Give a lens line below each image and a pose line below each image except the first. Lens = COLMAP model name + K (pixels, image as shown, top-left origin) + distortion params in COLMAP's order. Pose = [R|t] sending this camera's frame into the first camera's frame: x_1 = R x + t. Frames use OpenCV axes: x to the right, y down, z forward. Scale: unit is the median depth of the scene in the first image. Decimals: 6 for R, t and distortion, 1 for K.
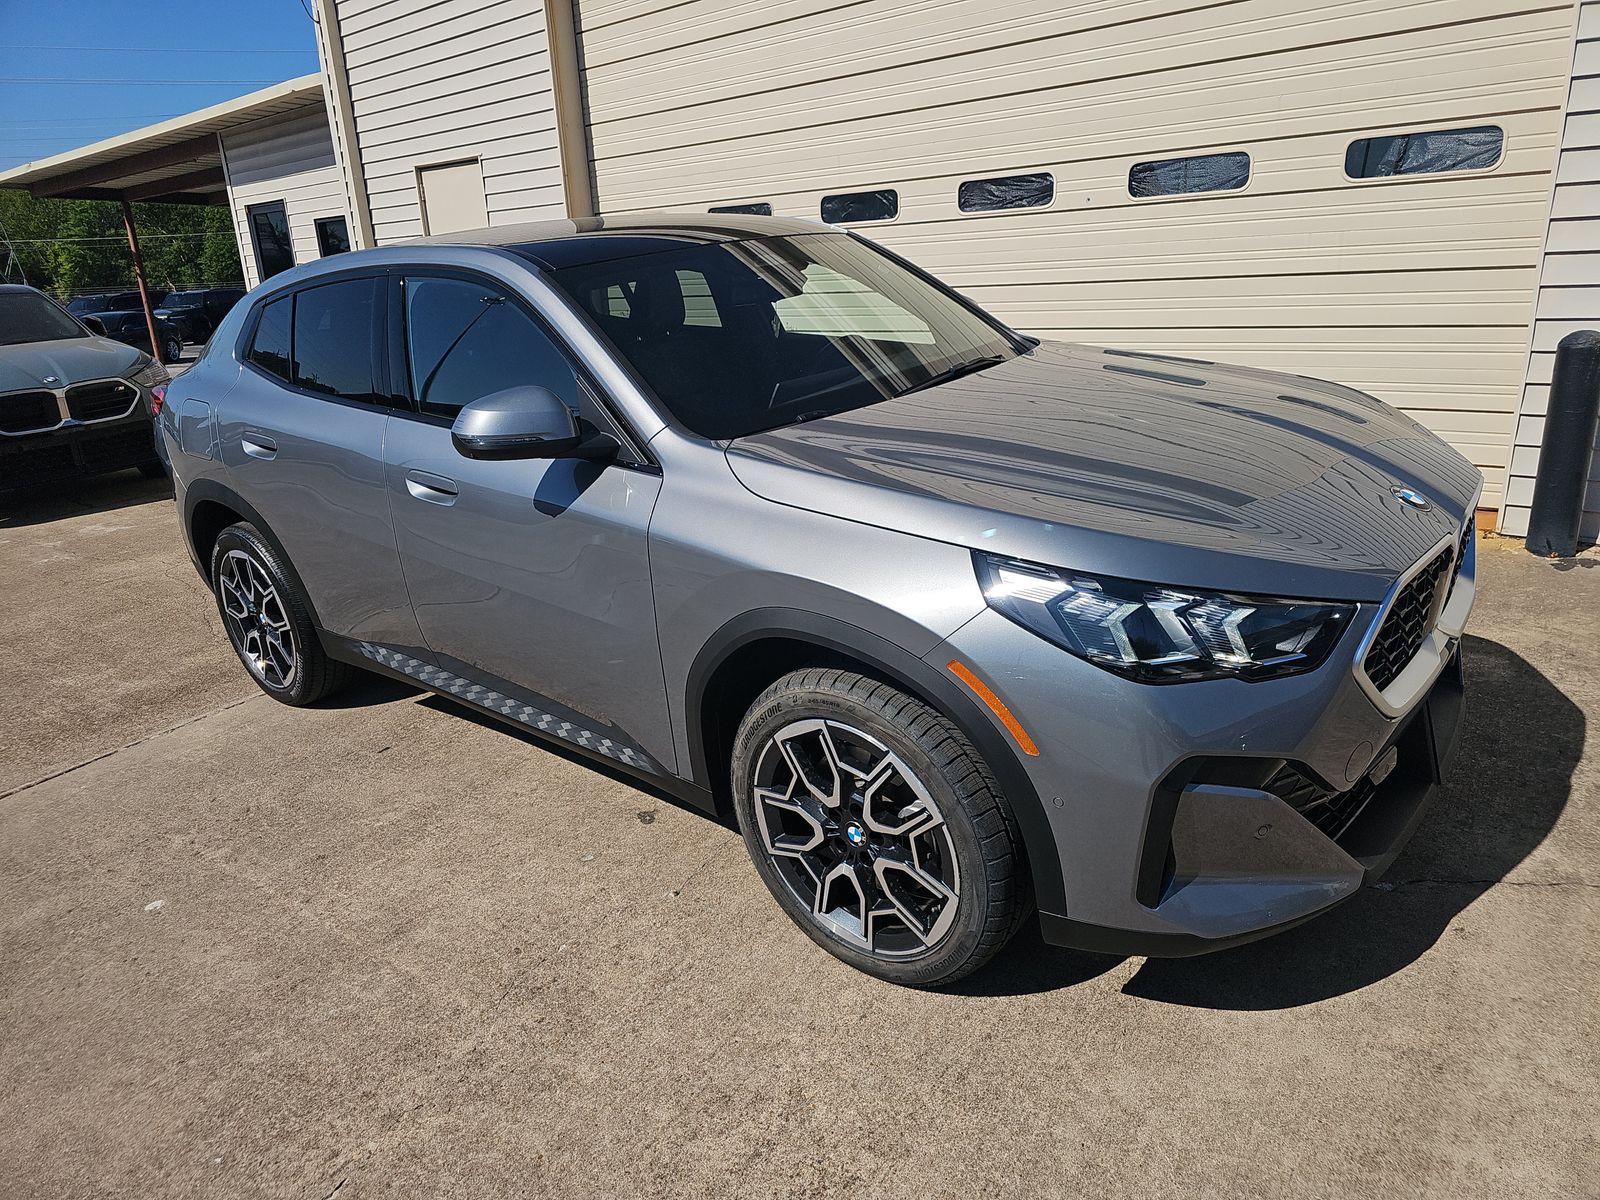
lens RADIAL K [[1064.0, 0, 808.4], [0, 1064.0, 588.2], [0, 0, 1]] dist [0.022840, -0.015024]
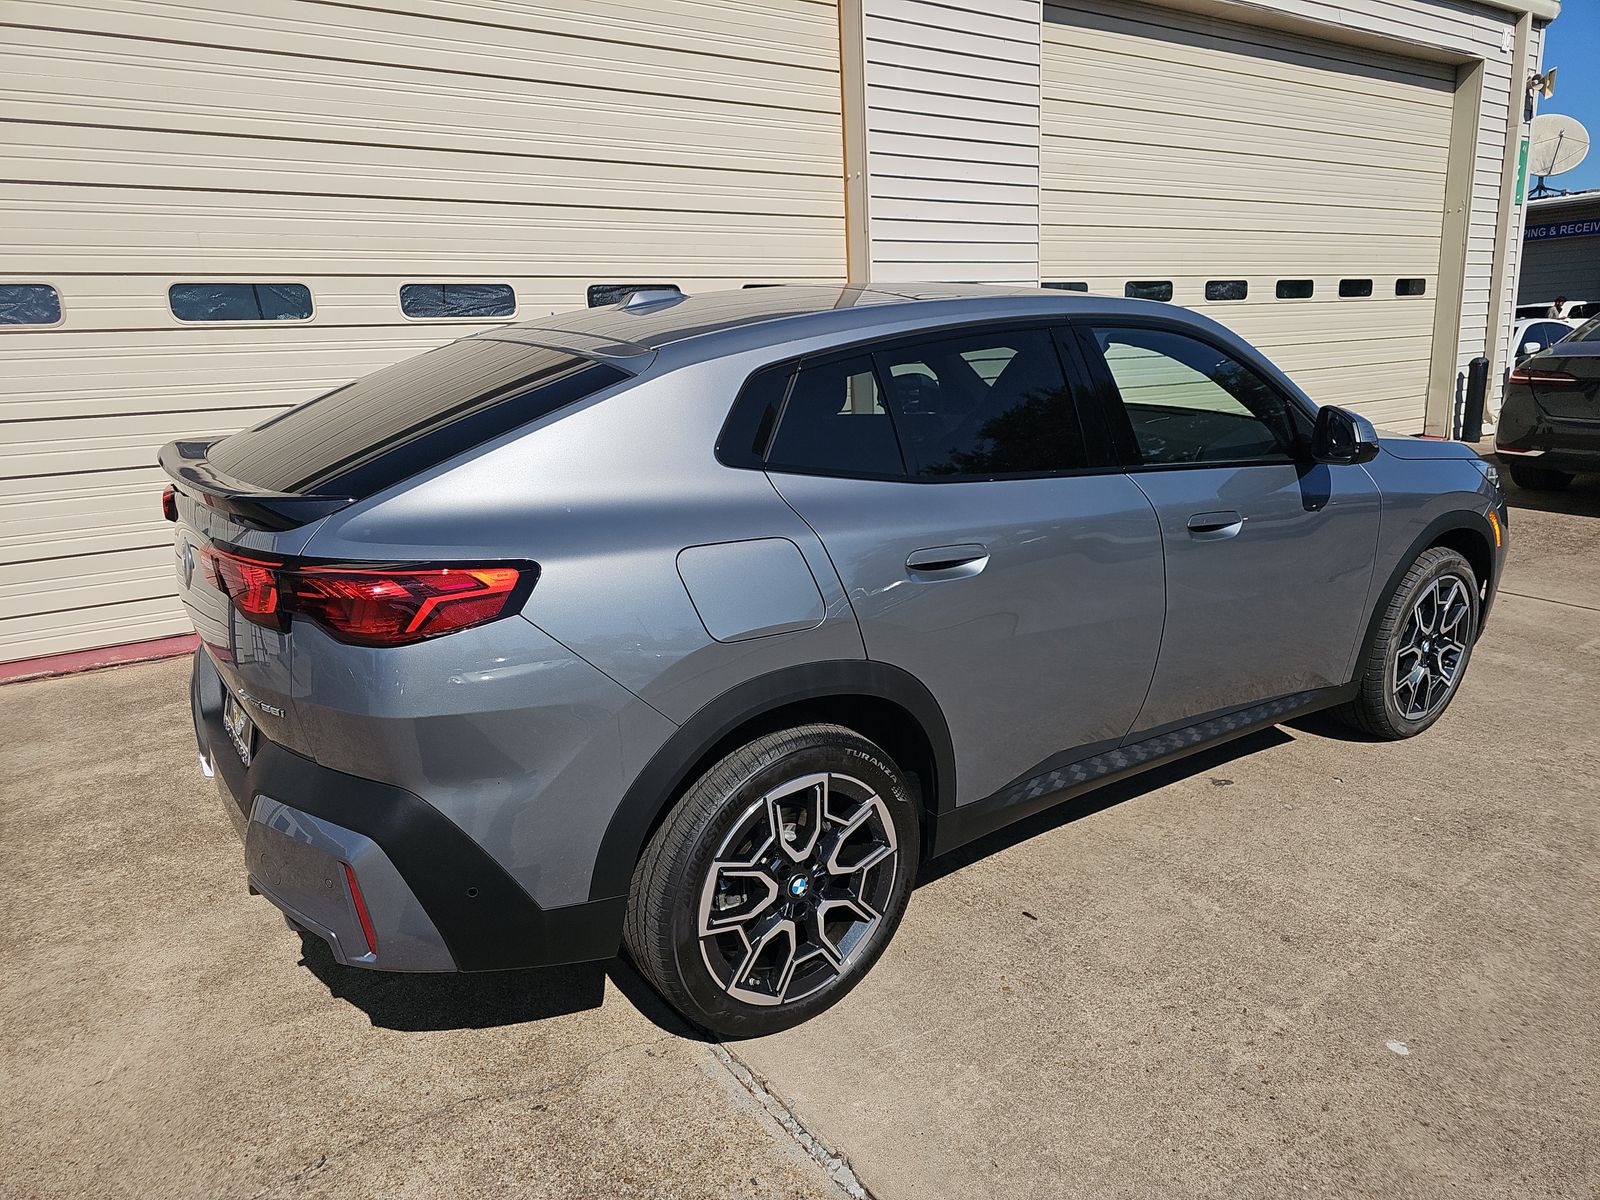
lens RADIAL K [[1064.0, 0, 807.8], [0, 1064.0, 597.0], [0, 0, 1]] dist [0.022840, -0.015024]
pose [[0.265171, -0.180914, 0.947077, -1.299326], [0.310205, 0.946025, 0.093859, -0.221428], [-0.912939, 0.268899, 0.306979, 0.962551]]
